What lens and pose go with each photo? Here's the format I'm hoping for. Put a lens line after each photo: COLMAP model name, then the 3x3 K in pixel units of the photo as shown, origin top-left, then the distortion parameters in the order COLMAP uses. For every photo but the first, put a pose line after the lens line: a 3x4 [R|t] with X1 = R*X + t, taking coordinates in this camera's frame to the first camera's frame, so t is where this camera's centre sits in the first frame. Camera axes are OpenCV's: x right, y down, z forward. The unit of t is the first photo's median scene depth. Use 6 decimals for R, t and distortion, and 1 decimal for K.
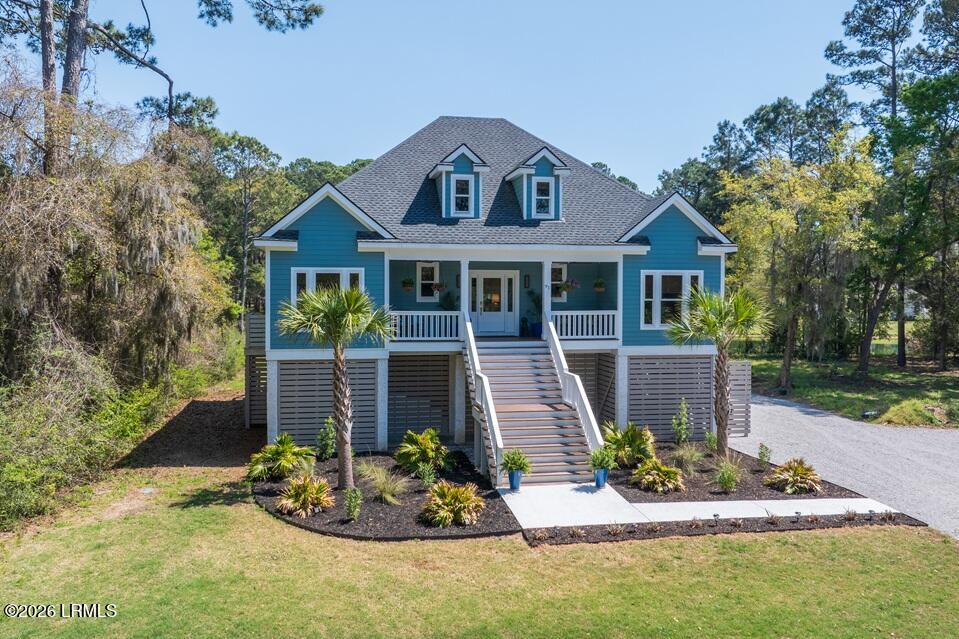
lens RADIAL K [[648.8, 0, 479.5], [0, 648.8, 319.5], [0, 0, 1]] dist [-0.025938, -0.000723]
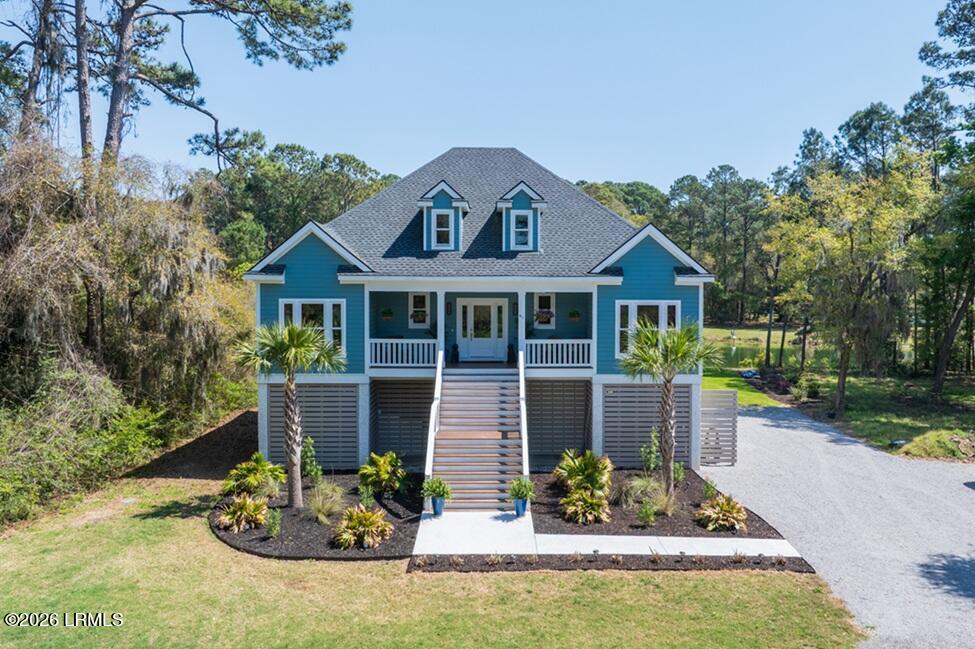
lens RADIAL K [[647.1, 0, 530.2], [0, 647.1, 325.9], [0, 0, 1]] dist [-0.011565, -0.019127]
pose [[0.993080, 0.008237, -0.117152, 0.244464], [-0.007856, 0.999962, 0.003707, -0.040001], [0.117179, -0.002761, 0.993107, -0.028772]]
